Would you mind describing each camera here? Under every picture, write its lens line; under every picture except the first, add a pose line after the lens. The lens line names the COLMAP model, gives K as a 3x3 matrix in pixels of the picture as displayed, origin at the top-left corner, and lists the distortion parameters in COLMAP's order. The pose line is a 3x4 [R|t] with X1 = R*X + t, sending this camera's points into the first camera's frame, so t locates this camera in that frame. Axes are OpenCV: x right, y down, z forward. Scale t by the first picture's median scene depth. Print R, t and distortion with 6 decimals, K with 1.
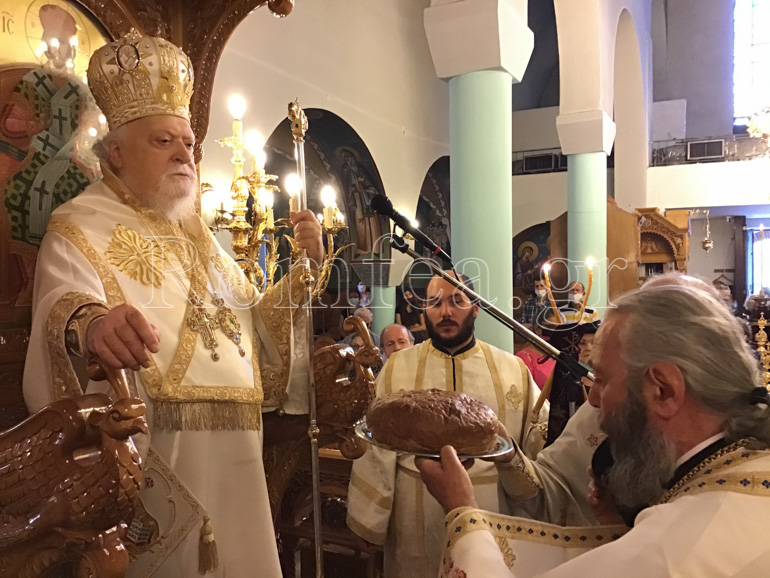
lens RADIAL K [[681.4, 0, 386.0], [0, 681.4, 286.6], [0, 0, 1]] dist [-0.063393, -0.003998]
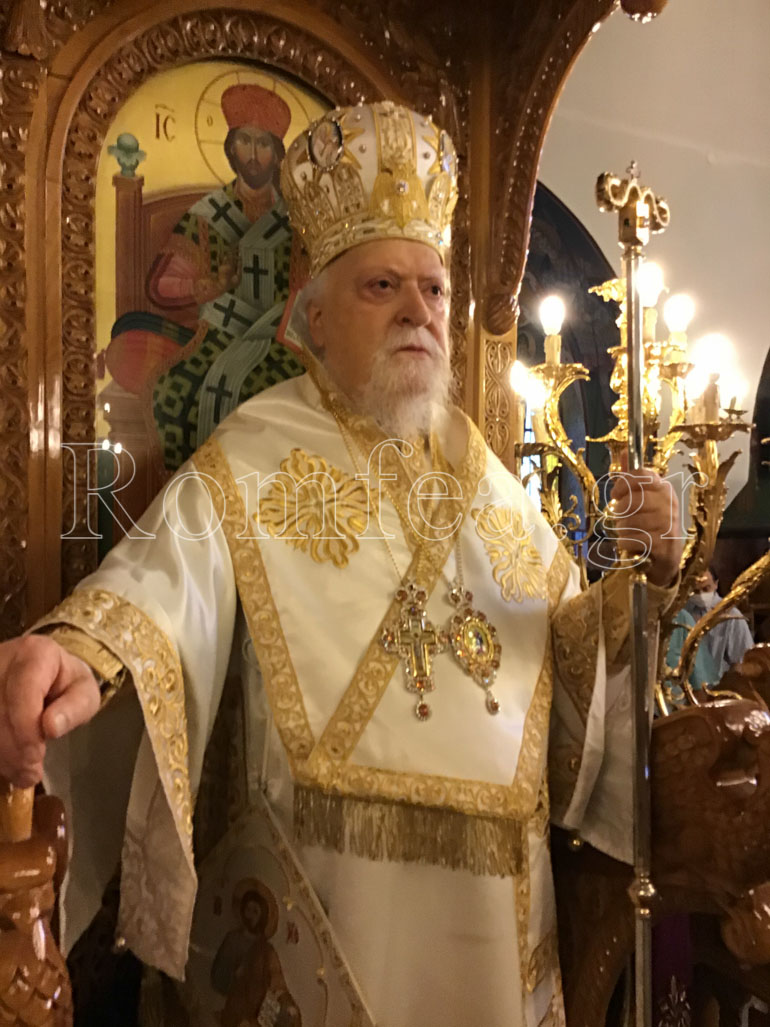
lens RADIAL K [[908.8, 0, 383.8], [0, 908.8, 523.8], [0, 0, 1]] dist [-0.063393, -0.003998]
pose [[0.822690, 0.036493, -0.567318, 0.086567], [-0.037471, 0.999248, 0.009938, -0.037004], [0.567254, 0.013082, 0.823439, 0.413557]]
